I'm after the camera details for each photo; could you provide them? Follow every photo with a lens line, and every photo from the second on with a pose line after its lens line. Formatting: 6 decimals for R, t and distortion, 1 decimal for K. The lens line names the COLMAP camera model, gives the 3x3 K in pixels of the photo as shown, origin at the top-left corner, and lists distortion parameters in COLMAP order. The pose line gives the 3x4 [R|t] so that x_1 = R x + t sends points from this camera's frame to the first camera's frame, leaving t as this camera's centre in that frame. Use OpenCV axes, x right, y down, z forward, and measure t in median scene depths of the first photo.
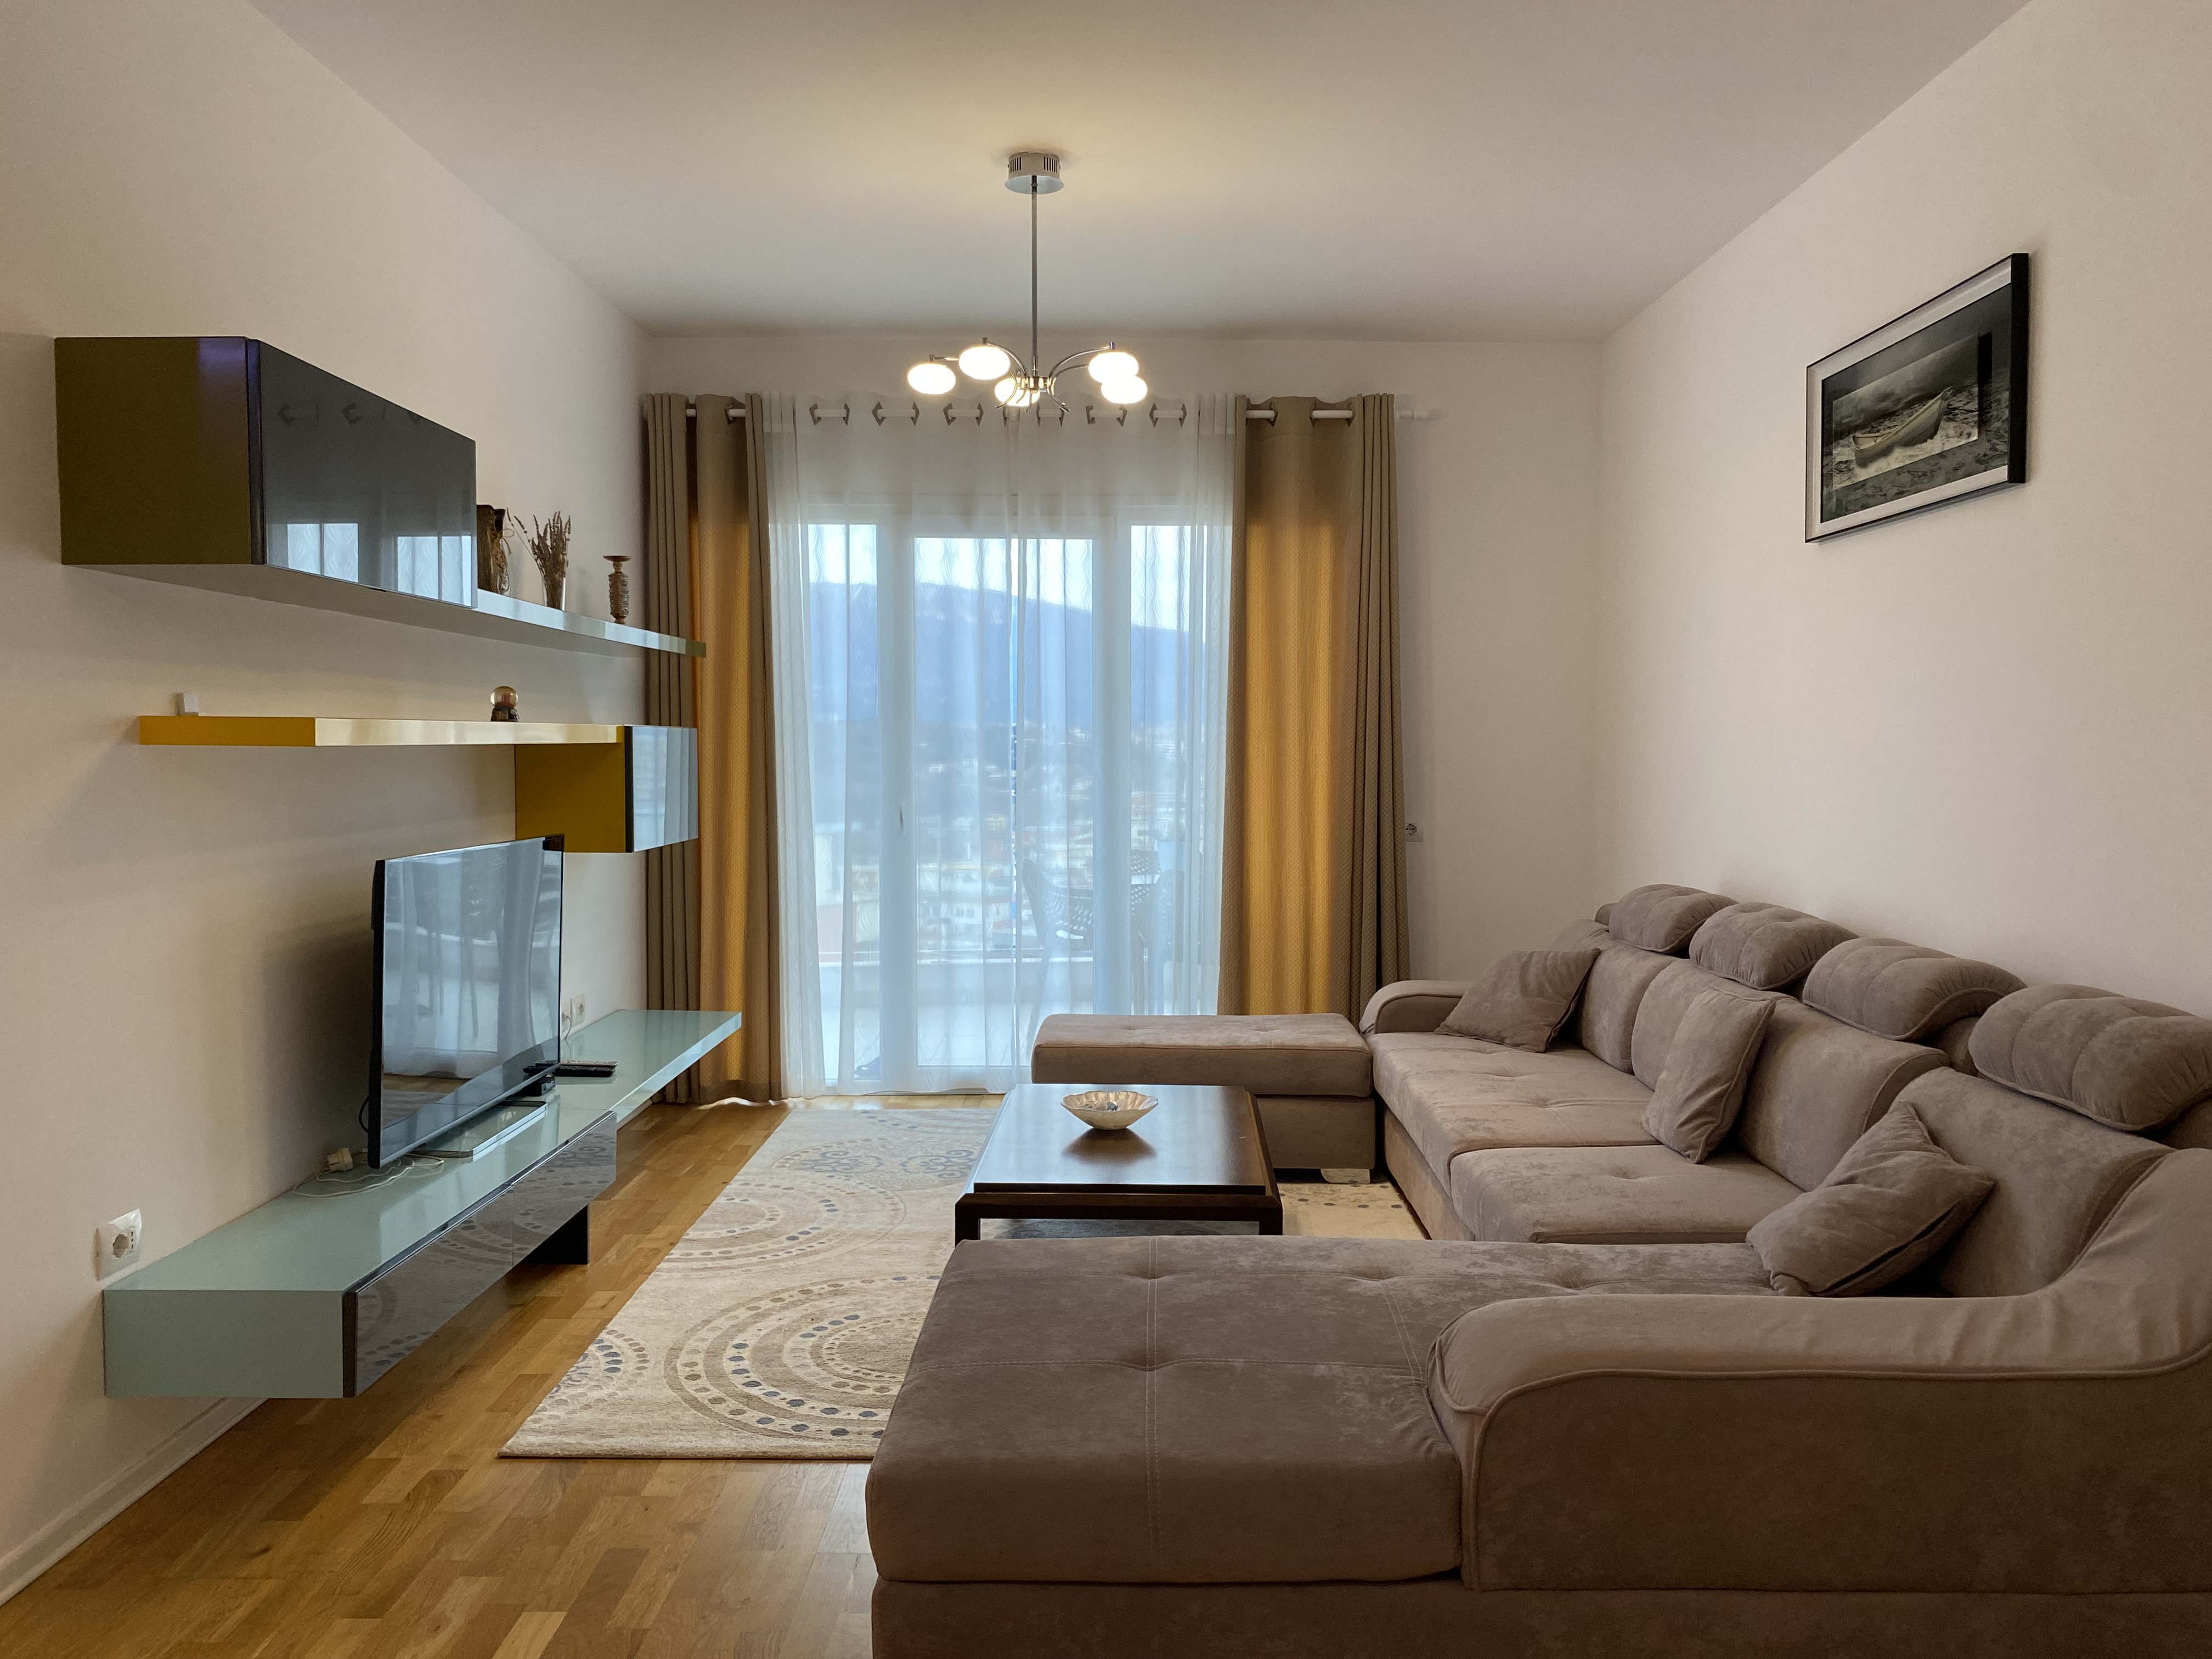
lens RADIAL K [[1697.7, 0, 1130.1], [0, 1697.7, 820.2], [0, 0, 1]] dist [0.051520, -0.012456]
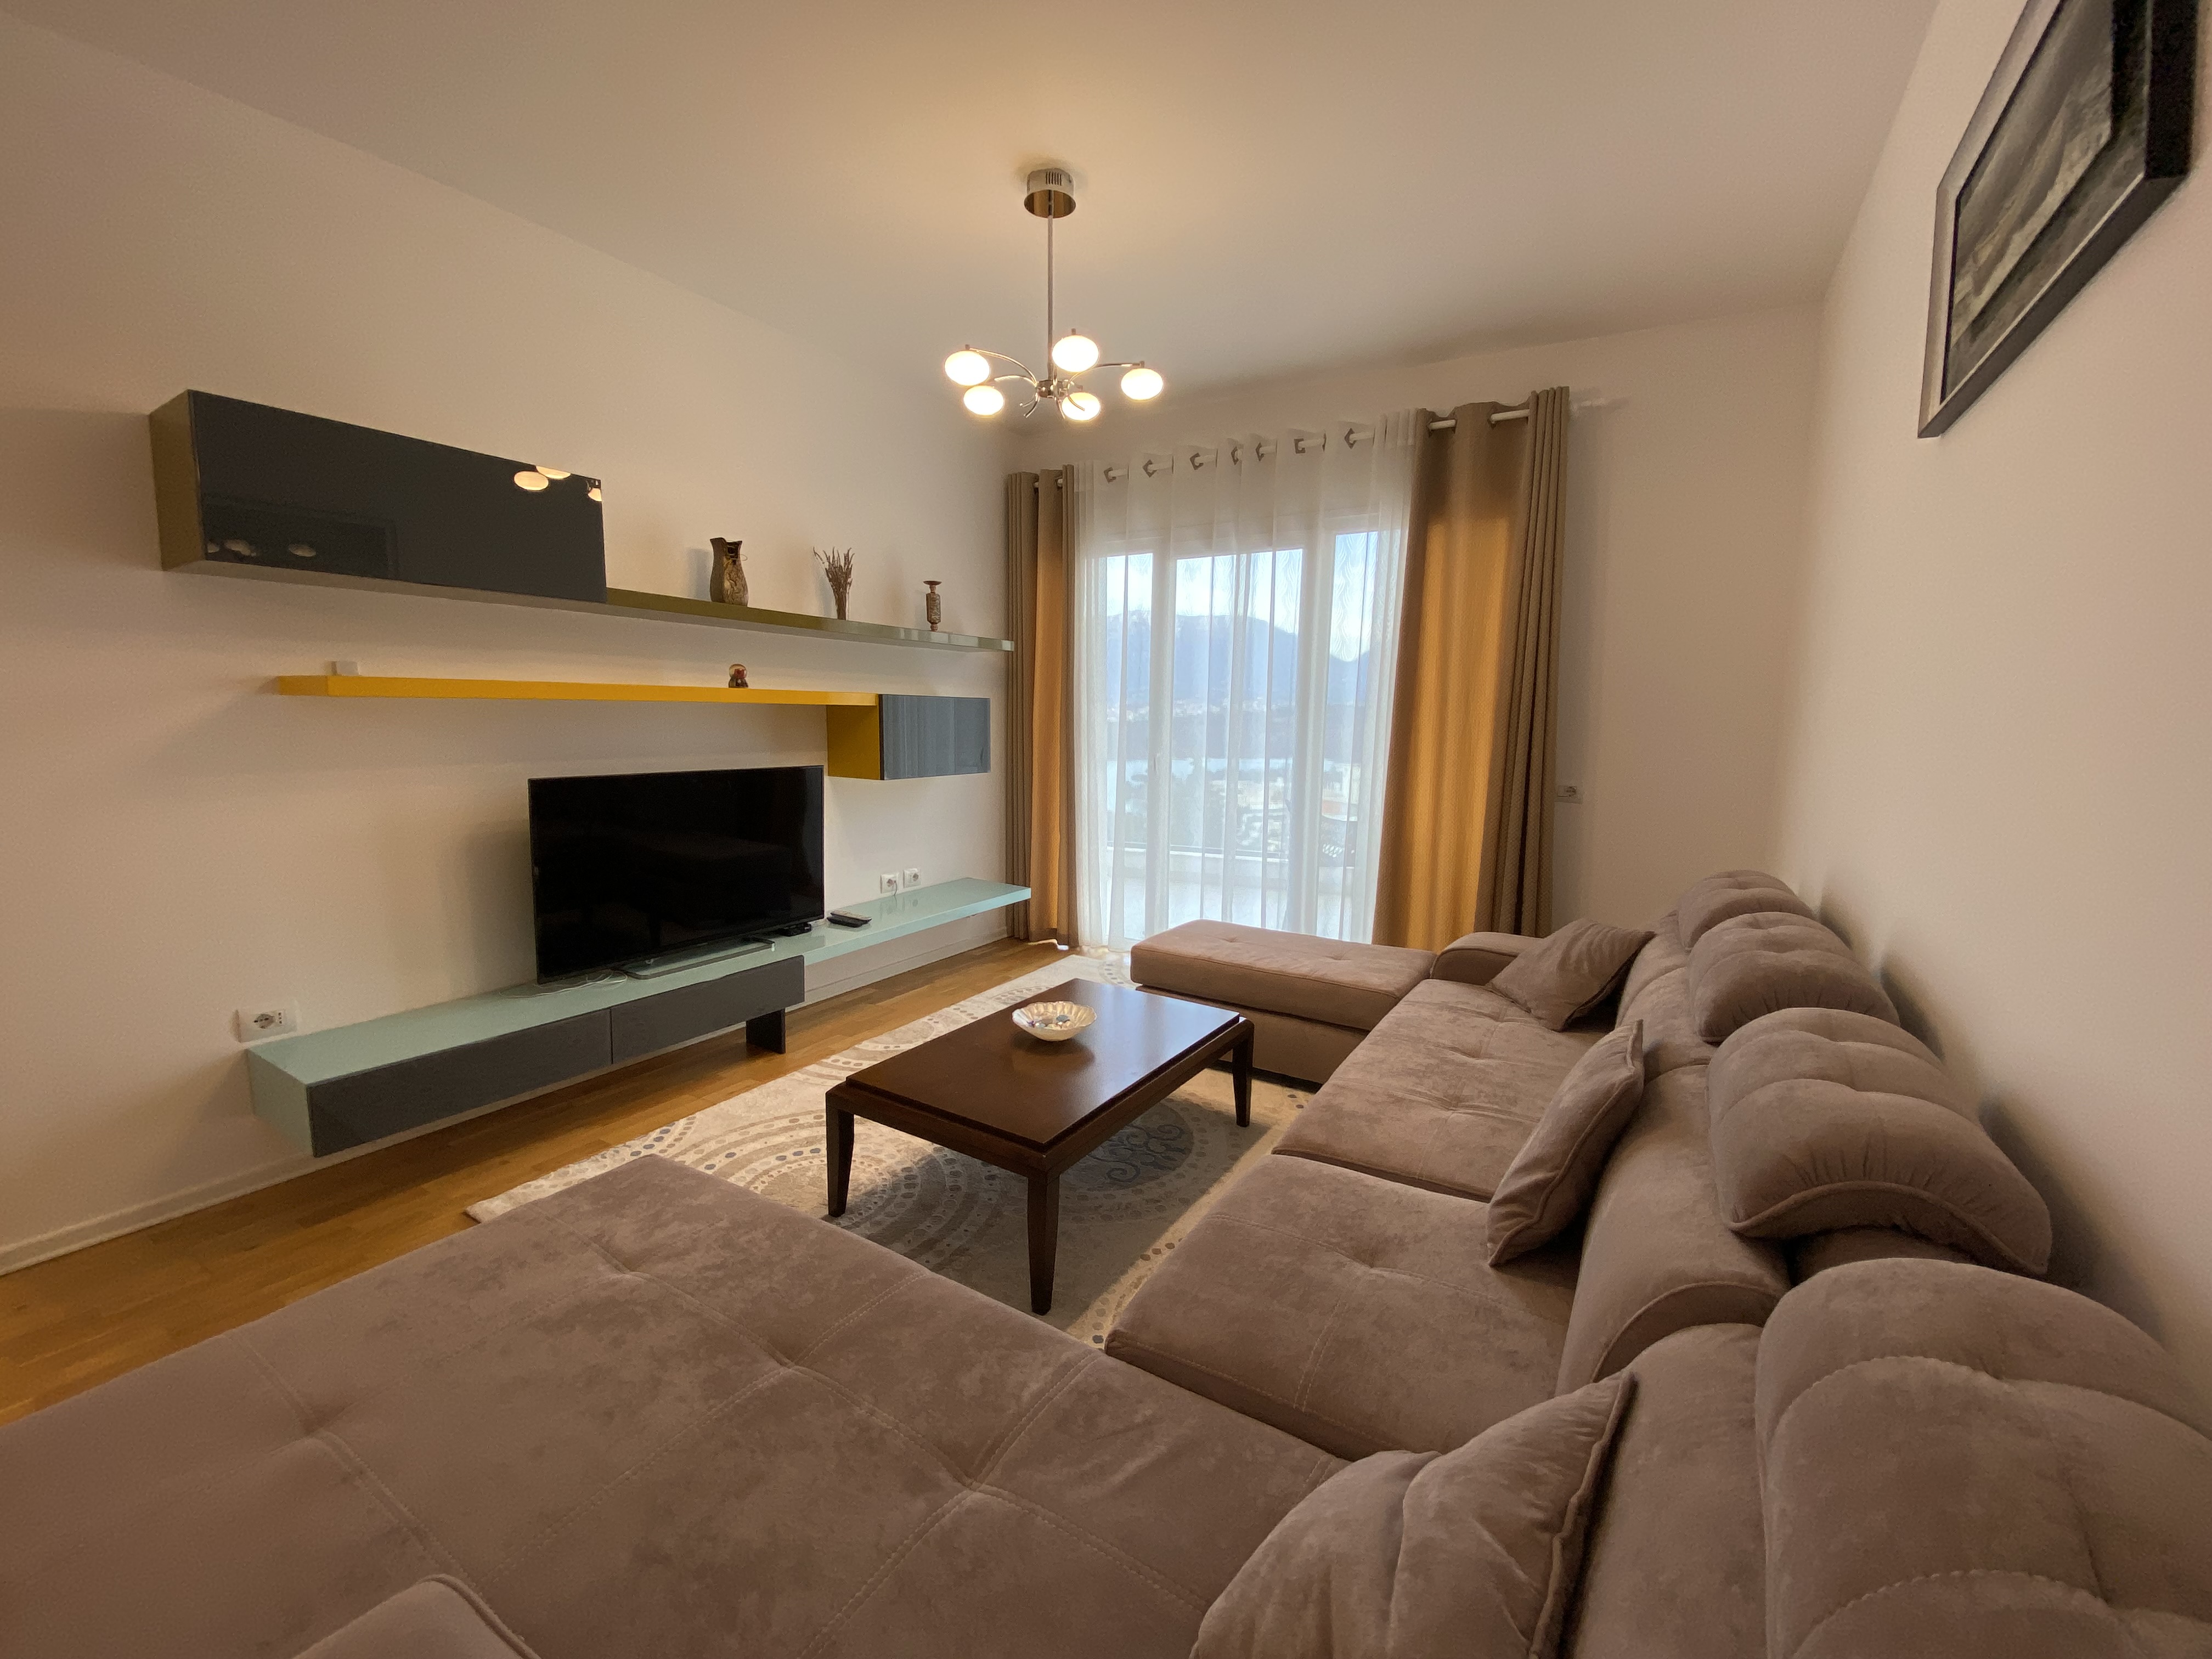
lens RADIAL K [[901.3, 0, 1104.4], [0, 901.3, 831.9], [0, 0, 1]] dist [0.008076, -0.002248]
pose [[0.849799, 0.078845, -0.521177, 0.322340], [-0.035996, 0.995122, 0.091852, -0.017343], [0.525876, -0.059296, 0.848492, 0.495499]]
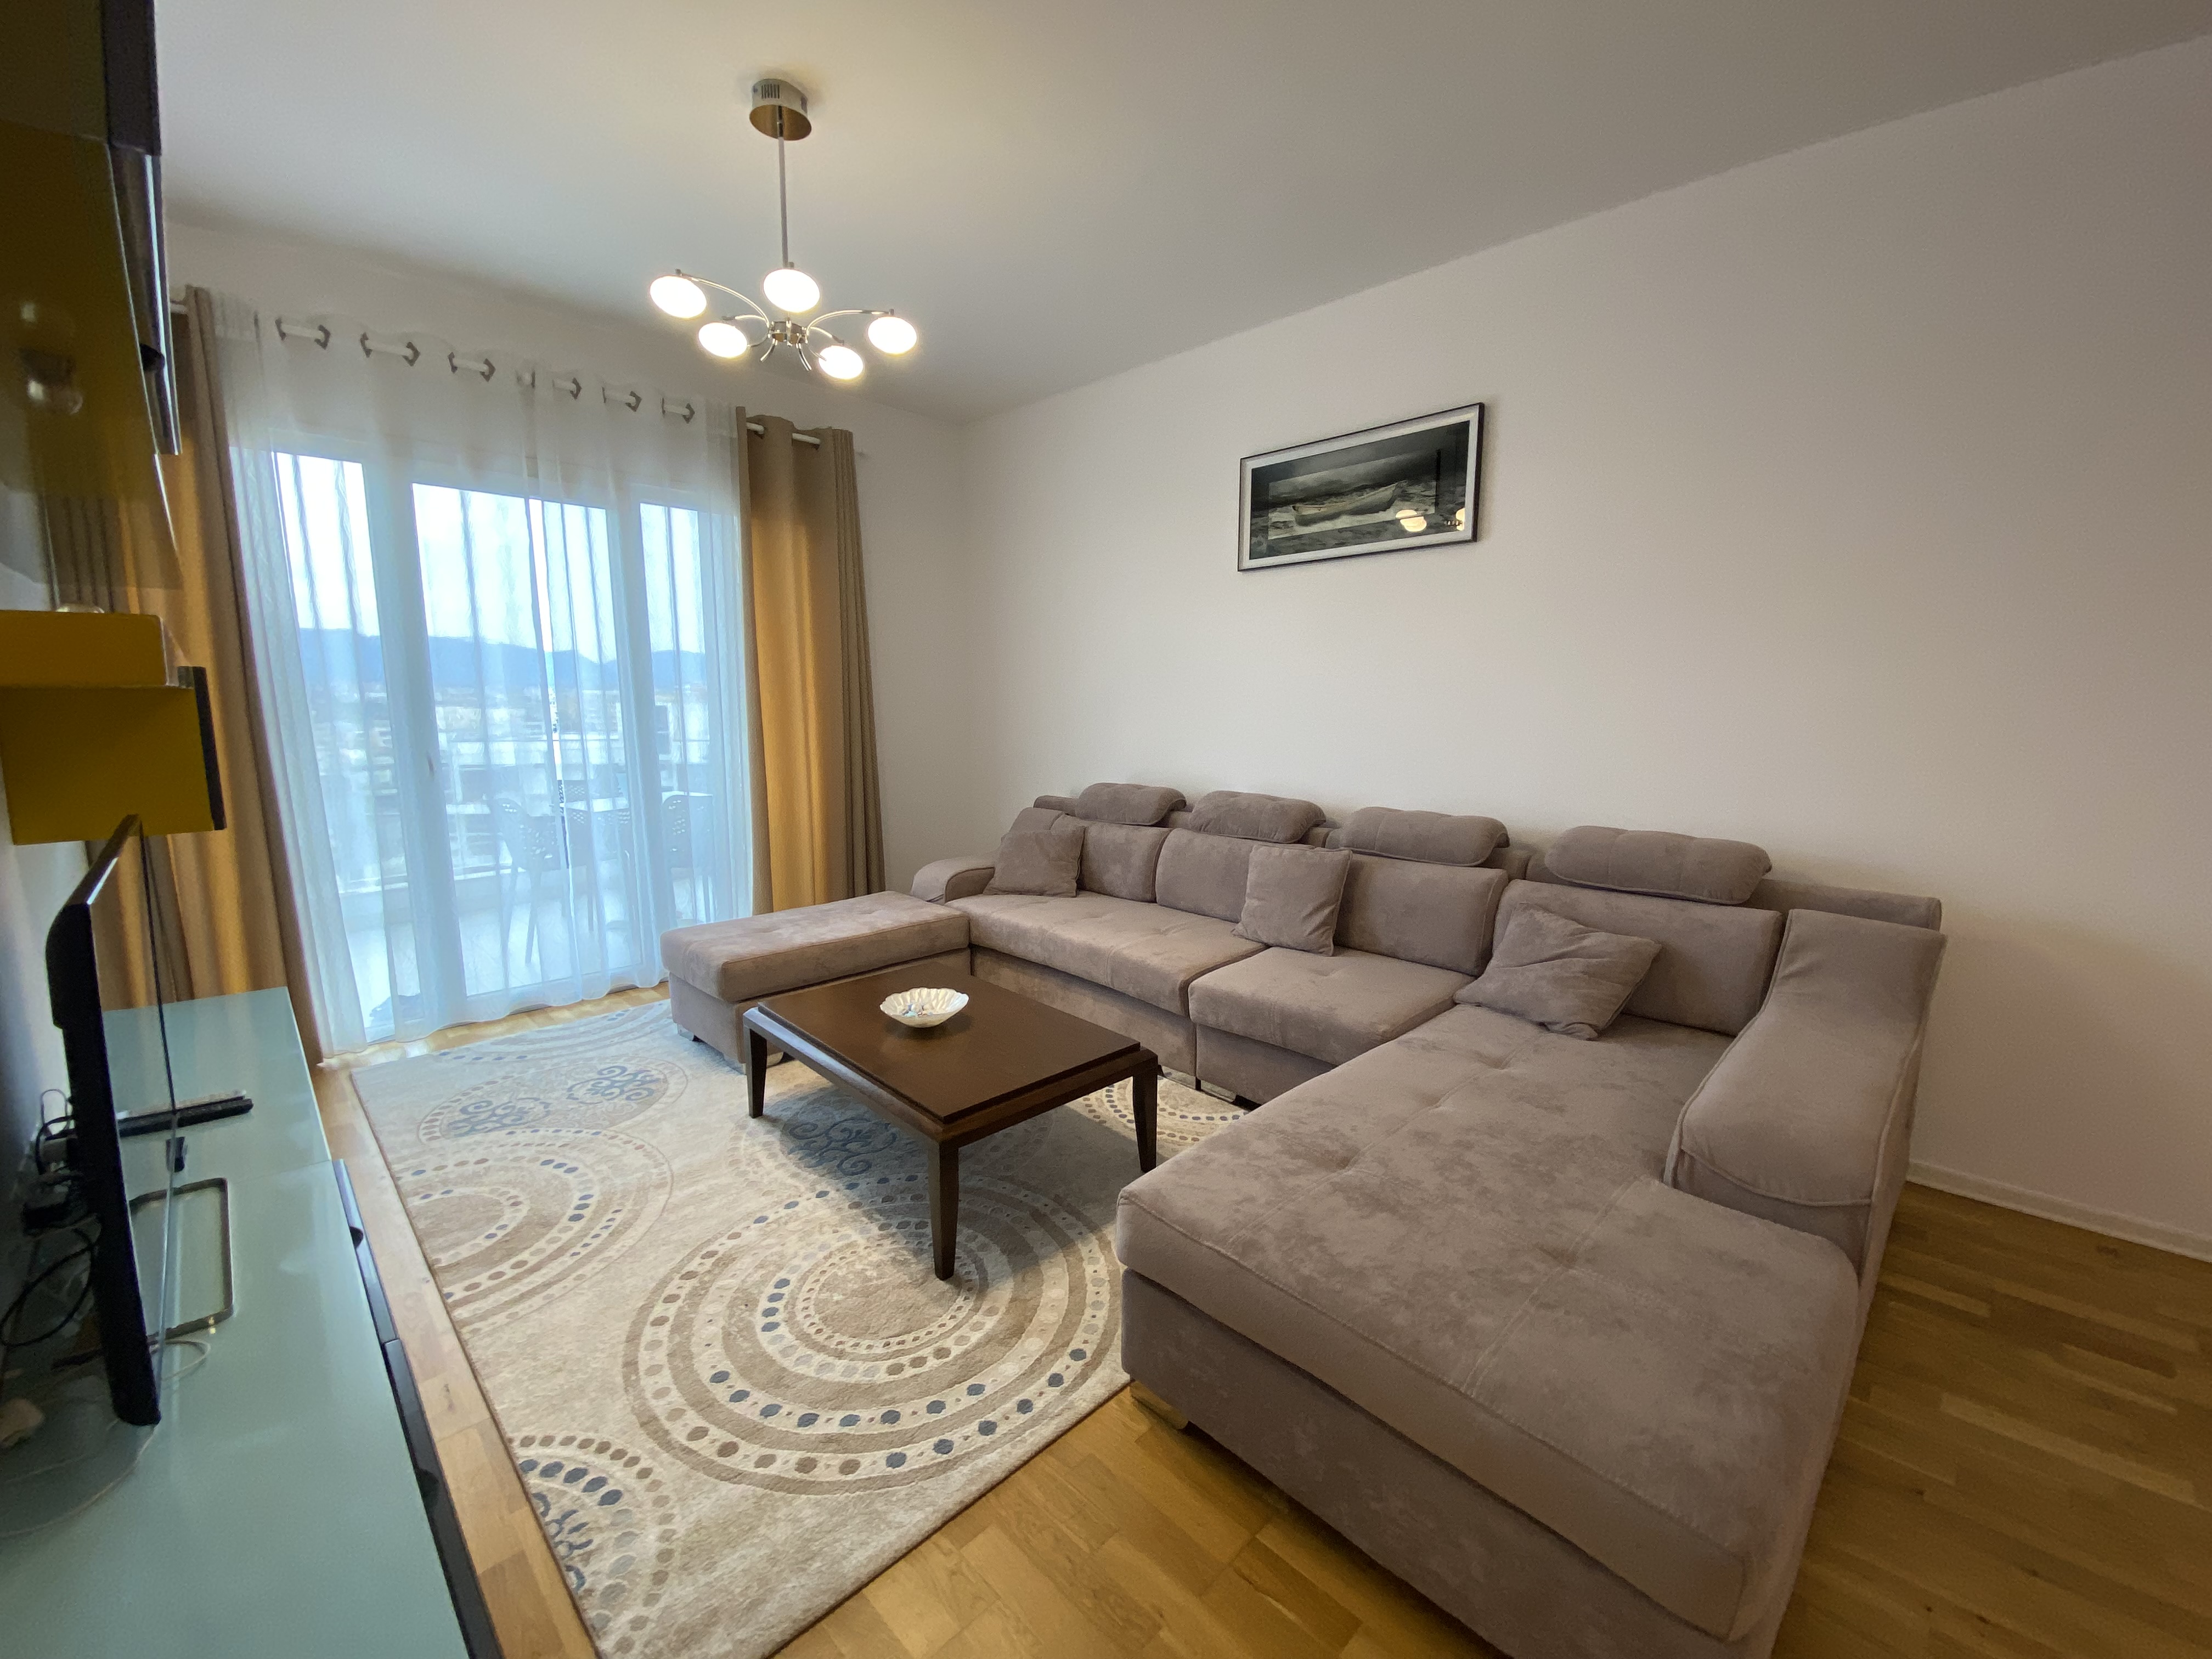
lens RADIAL K [[901.3, 0, 1112.4], [0, 901.3, 824.1], [0, 0, 1]] dist [0.008076, -0.002248]
pose [[0.713268, -0.100537, 0.693643, -0.330170], [0.032900, 0.993371, 0.110148, -0.019492], [-0.700118, -0.055744, 0.711847, 0.469913]]
